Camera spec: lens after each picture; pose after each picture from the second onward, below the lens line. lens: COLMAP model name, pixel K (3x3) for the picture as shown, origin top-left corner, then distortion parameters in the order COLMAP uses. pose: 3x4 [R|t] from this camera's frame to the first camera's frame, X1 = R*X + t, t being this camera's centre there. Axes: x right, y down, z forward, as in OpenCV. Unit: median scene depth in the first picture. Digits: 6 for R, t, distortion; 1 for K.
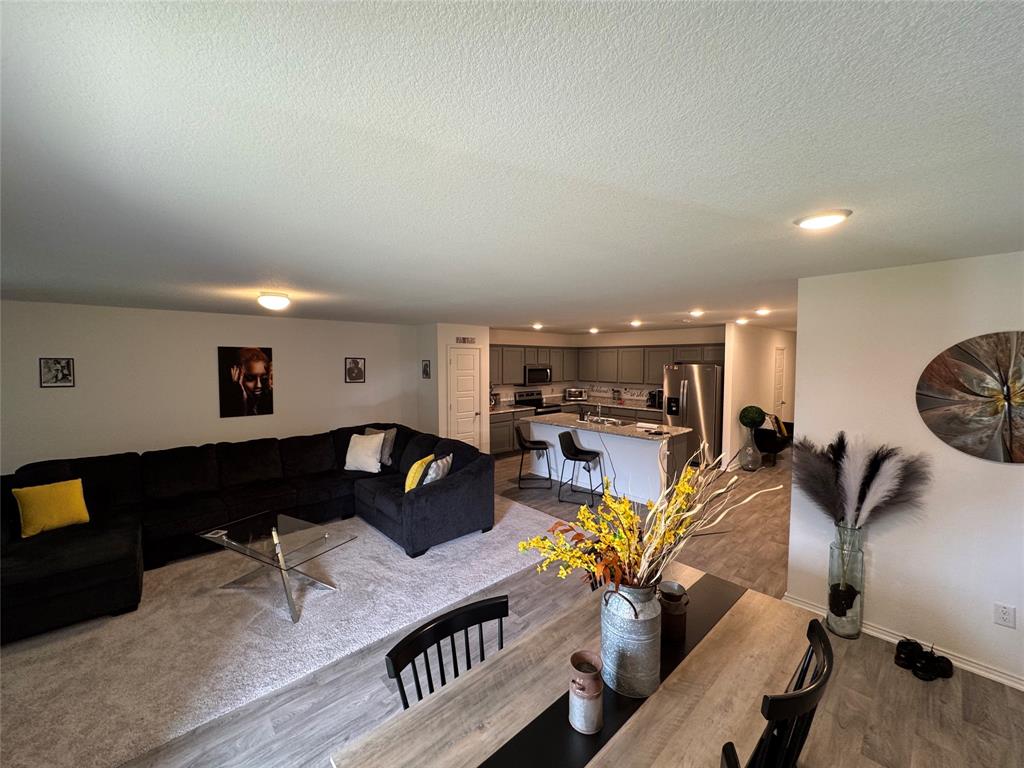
lens RADIAL K [[411.0, 0, 510.7], [0, 411.0, 383.4], [0, 0, 1]] dist [-0.002308, 0.000244]
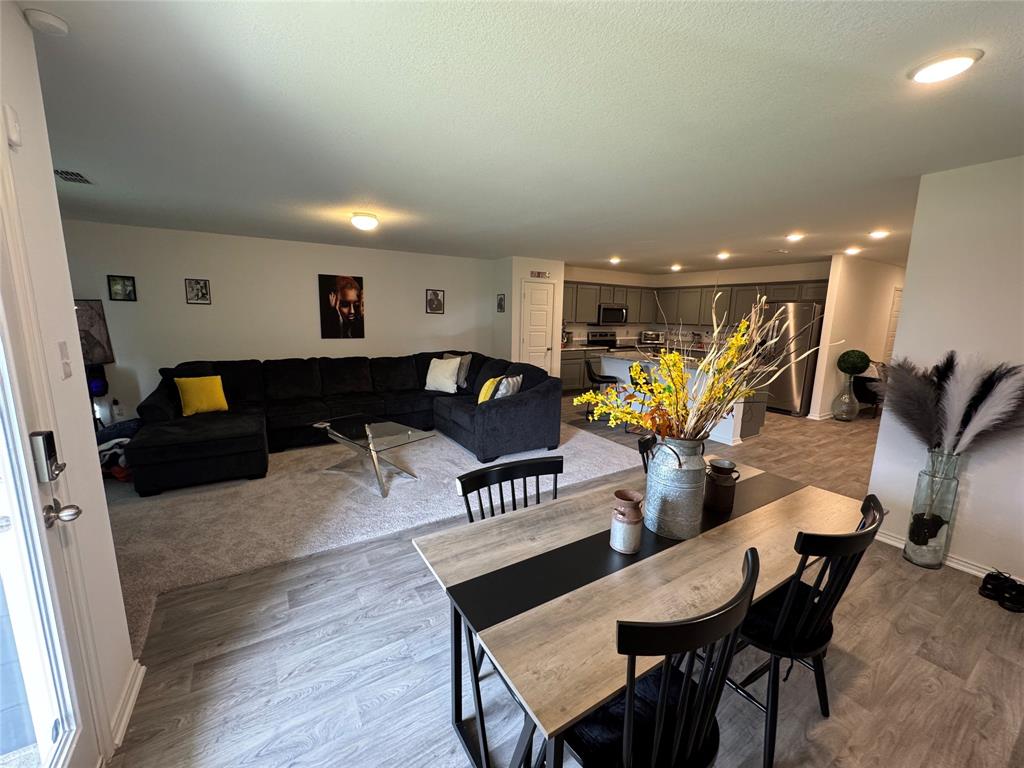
lens RADIAL K [[411.0, 0, 511.2], [0, 411.0, 383.3], [0, 0, 1]] dist [-0.002308, 0.000244]
pose [[0.983285, 0.048832, -0.175404, 0.017823], [-0.029307, 0.993250, 0.112226, 0.088660], [0.179700, -0.105210, 0.978079, -0.040220]]
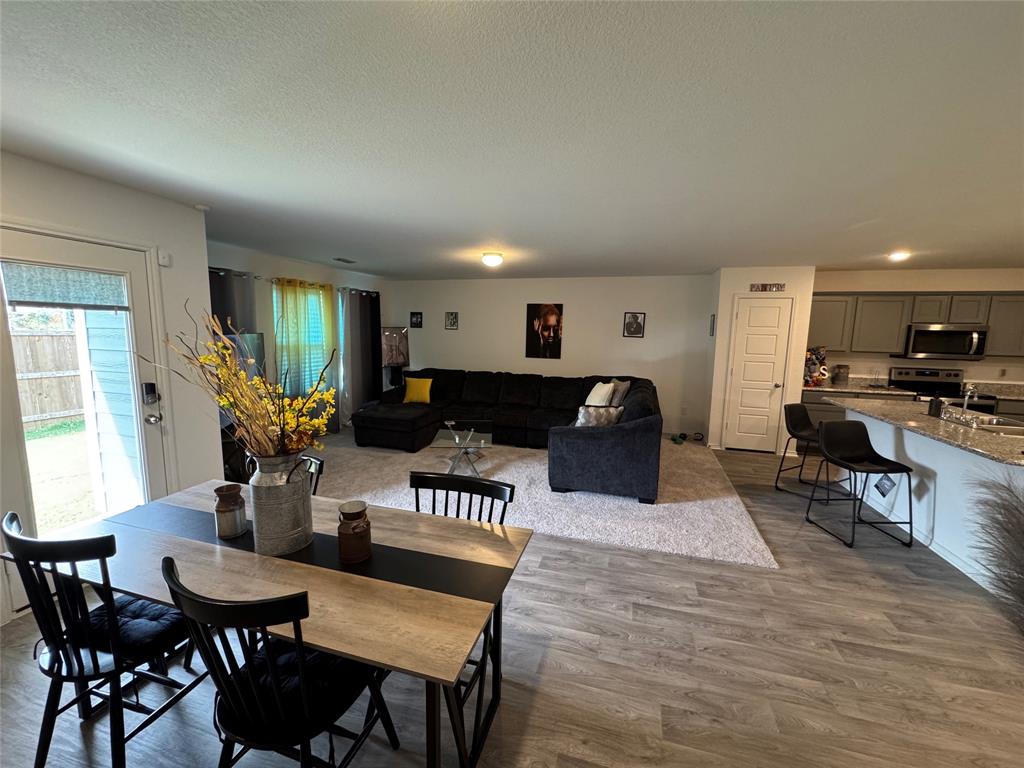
lens RADIAL K [[411.0, 0, 514.1], [0, 411.0, 383.7], [0, 0, 1]] dist [-0.002308, 0.000244]
pose [[0.515375, 0.119664, -0.848569, 0.586467], [-0.067968, 0.992791, 0.098722, 0.054626], [0.854265, 0.006797, 0.519793, 0.374314]]
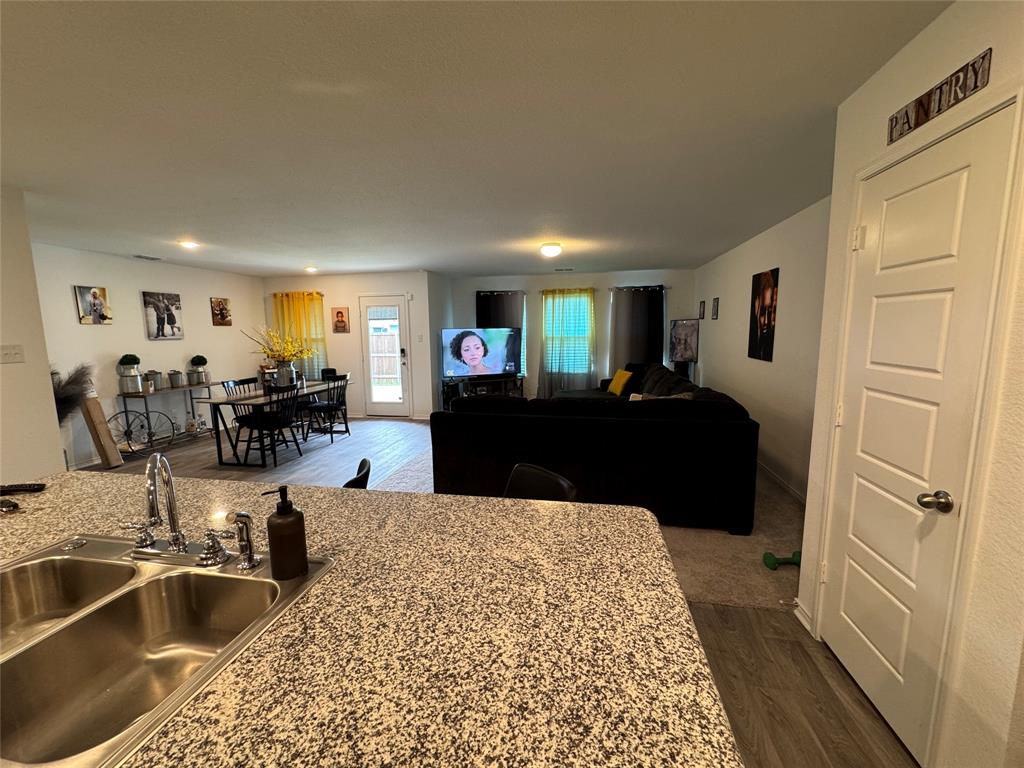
lens RADIAL K [[411.0, 0, 505.3], [0, 411.0, 383.5], [0, 0, 1]] dist [-0.002308, 0.000244]
pose [[-0.810569, 0.087851, -0.579016, 0.324740], [-0.019913, 0.983979, 0.177171, -0.010150], [0.585304, 0.155139, -0.795833, 1.952163]]
